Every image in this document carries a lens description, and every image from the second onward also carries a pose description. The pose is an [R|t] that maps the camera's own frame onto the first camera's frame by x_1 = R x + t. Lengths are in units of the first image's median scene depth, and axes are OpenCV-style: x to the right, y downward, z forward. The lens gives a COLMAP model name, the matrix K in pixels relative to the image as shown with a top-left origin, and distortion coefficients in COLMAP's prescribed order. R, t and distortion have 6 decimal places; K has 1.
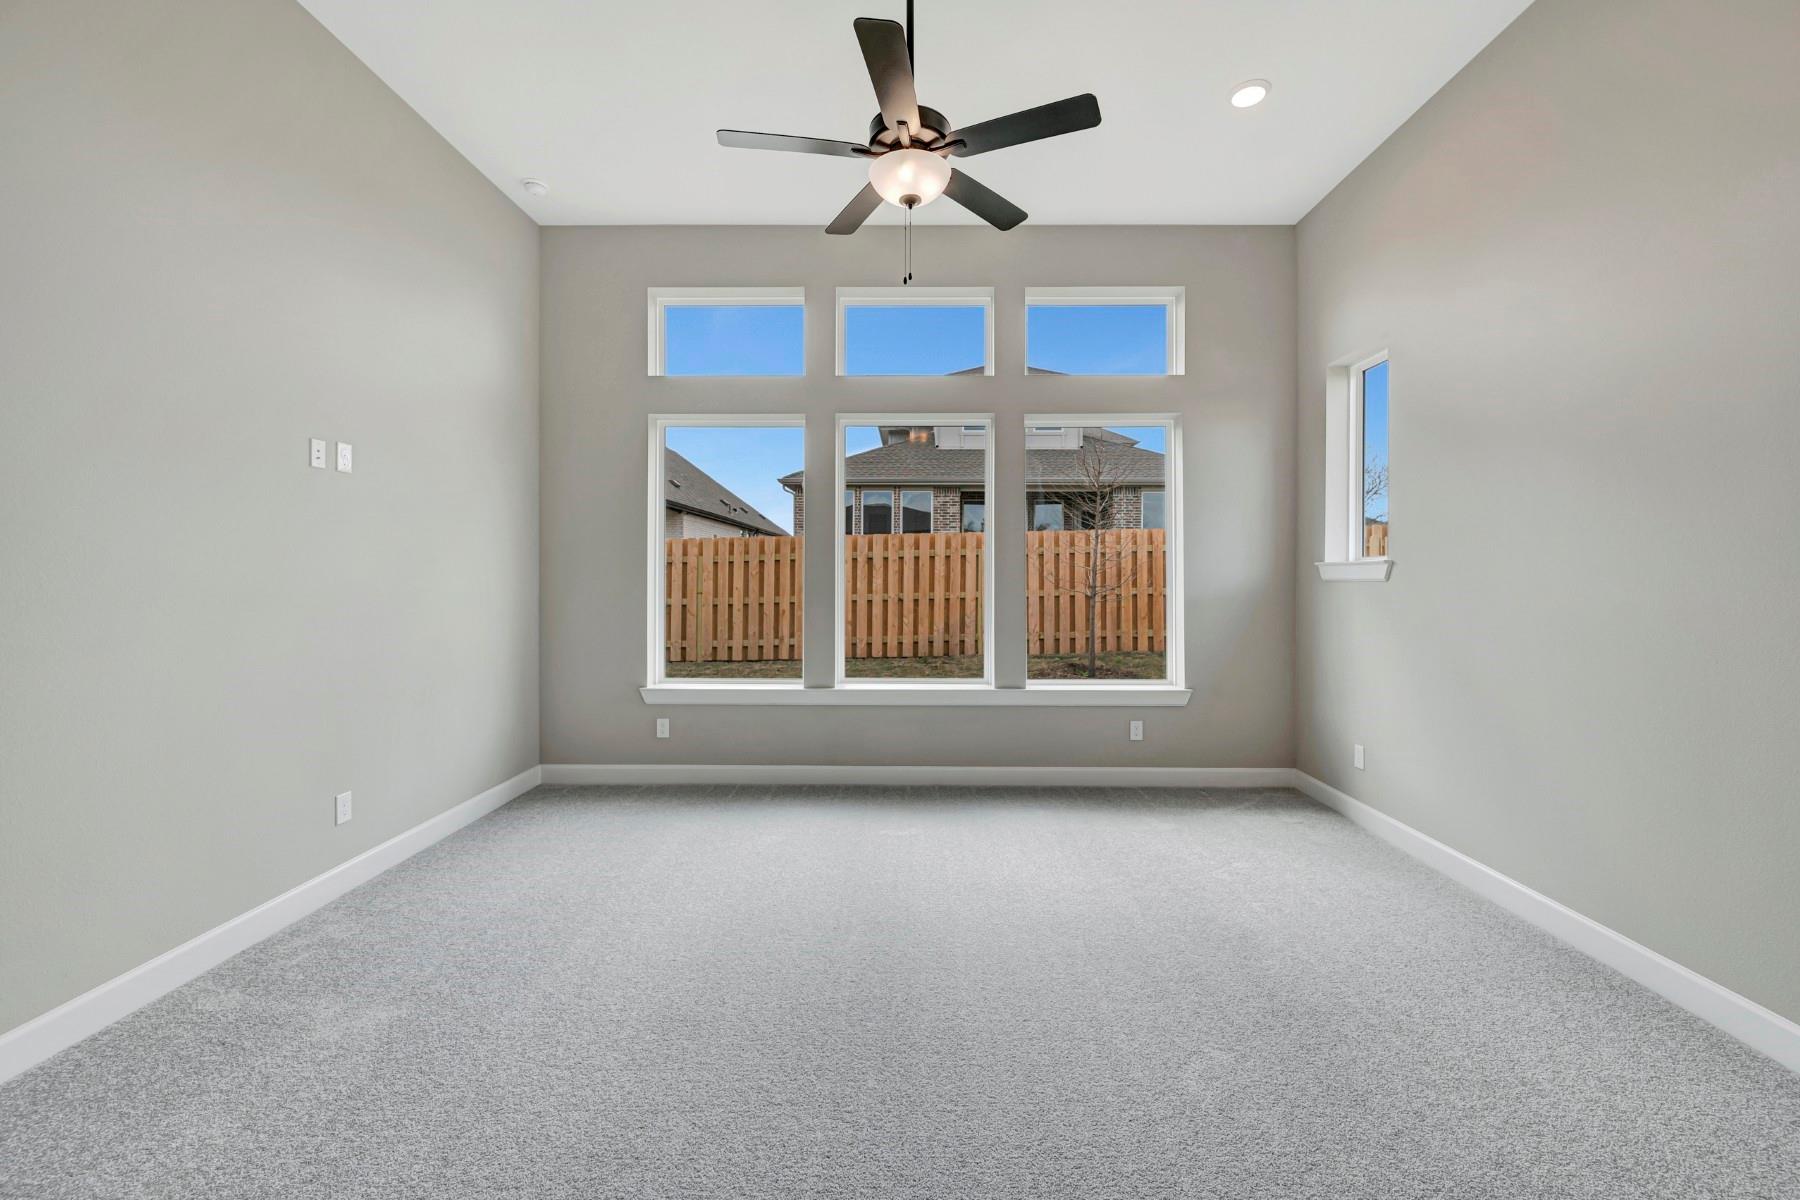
lens RADIAL K [[710.6, 0, 905.6], [0, 710.6, 573.4], [0, 0, 1]] dist [0.002467, -0.000322]
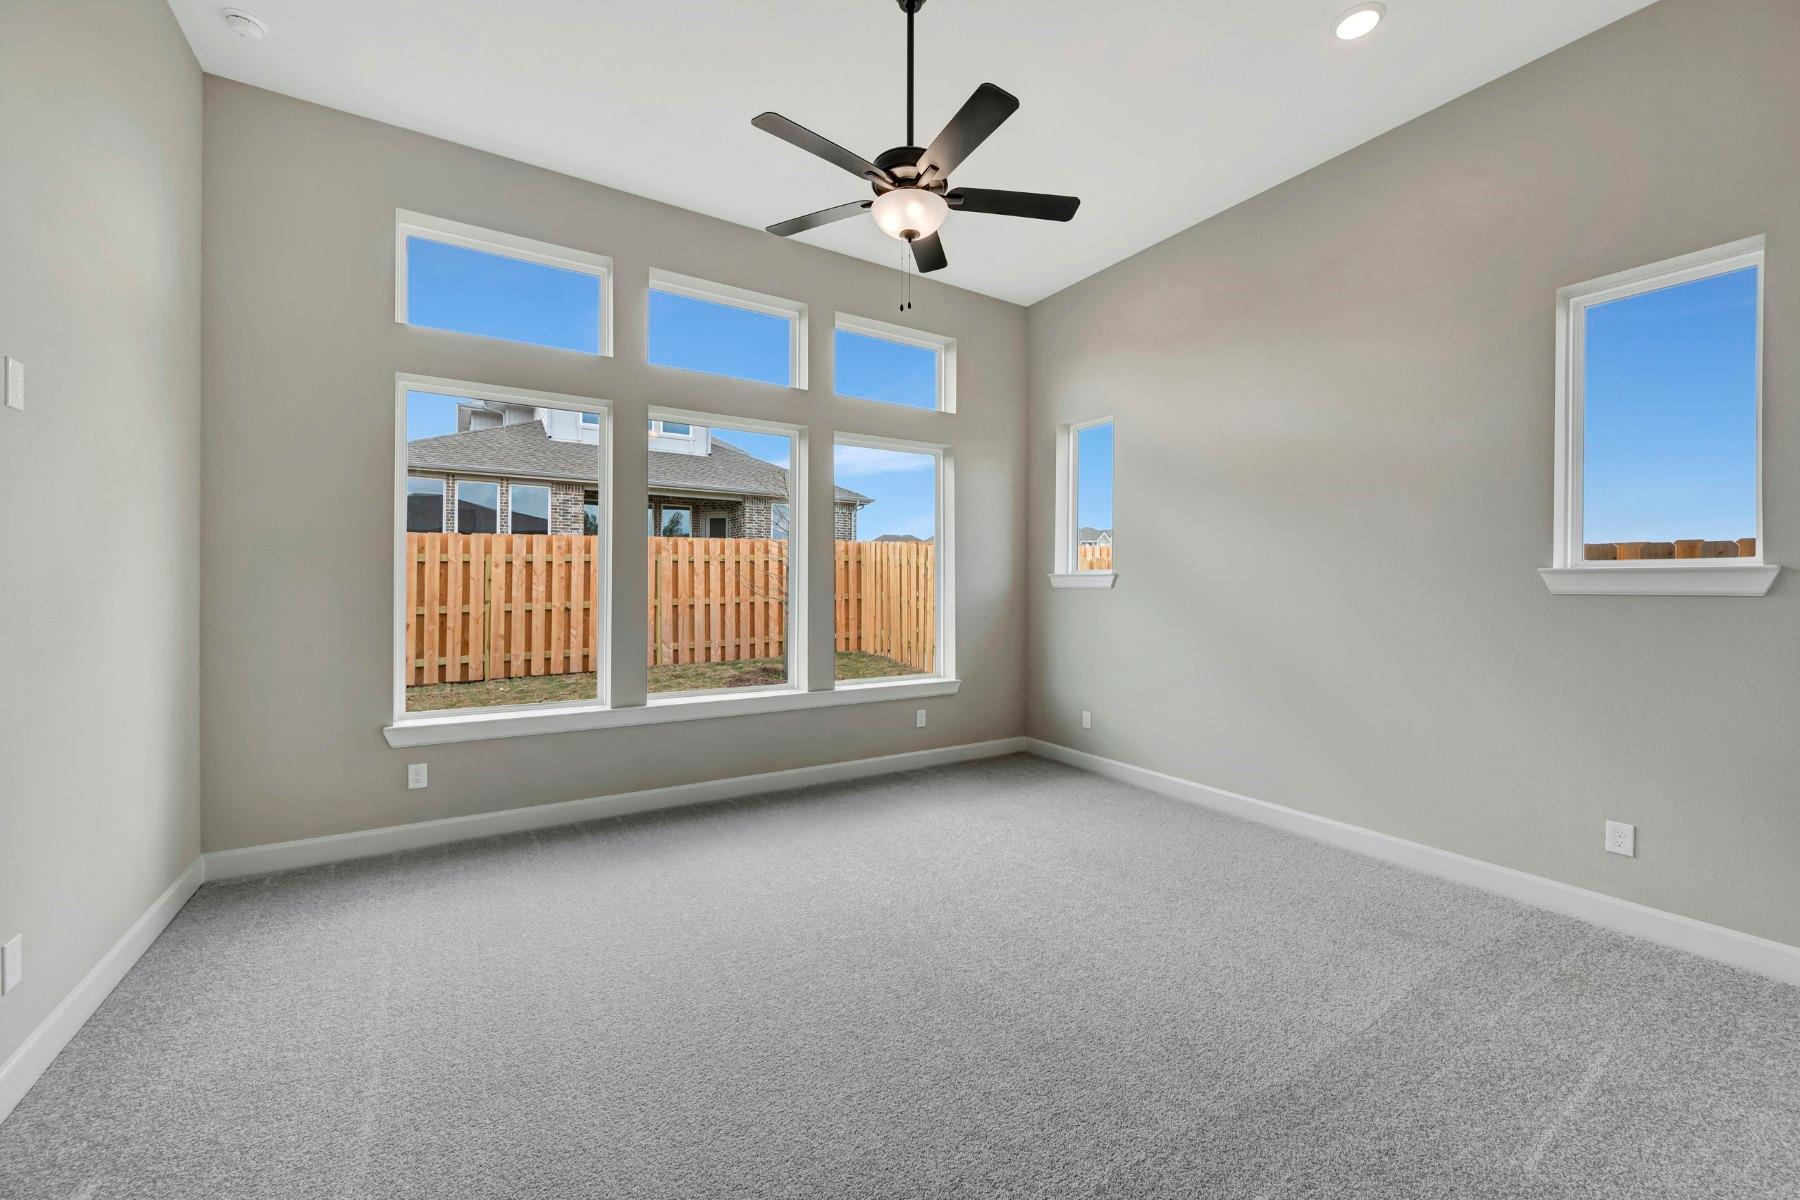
lens RADIAL K [[710.6, 0, 900.8], [0, 710.6, 581.1], [0, 0, 1]] dist [0.002467, -0.000322]
pose [[0.841366, 0.005966, 0.540433, -0.138017], [-0.006291, 0.999979, -0.001245, 0.000345], [-0.540430, -0.002353, 0.841386, 0.023614]]
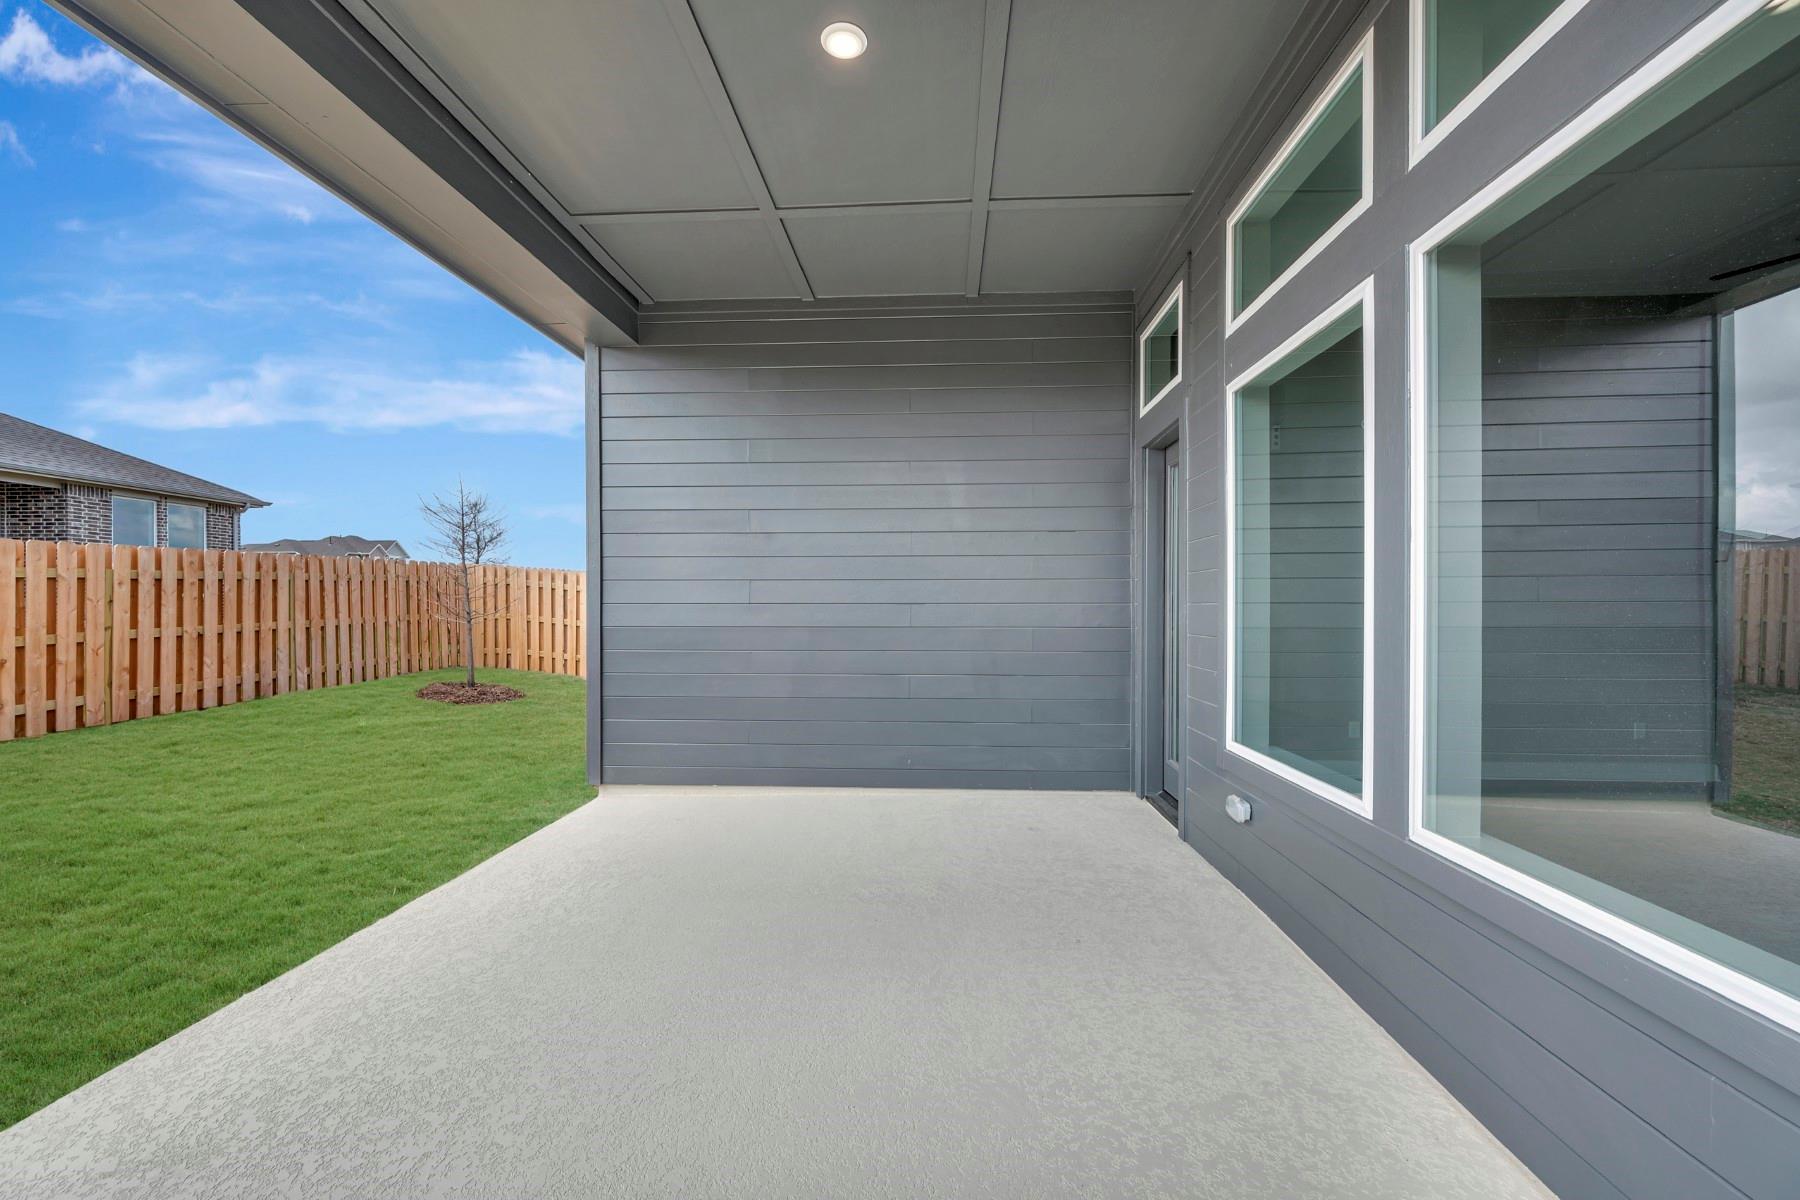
lens RADIAL K [[710.6, 0, 900.4], [0, 710.6, 599.8], [0, 0, 1]] dist [0.002467, -0.000322]
pose [[0.048469, 0.005808, 0.998808, -0.745694], [-0.000787, 0.999983, -0.005776, 0.003017], [-0.998824, -0.000506, 0.048473, 0.203368]]
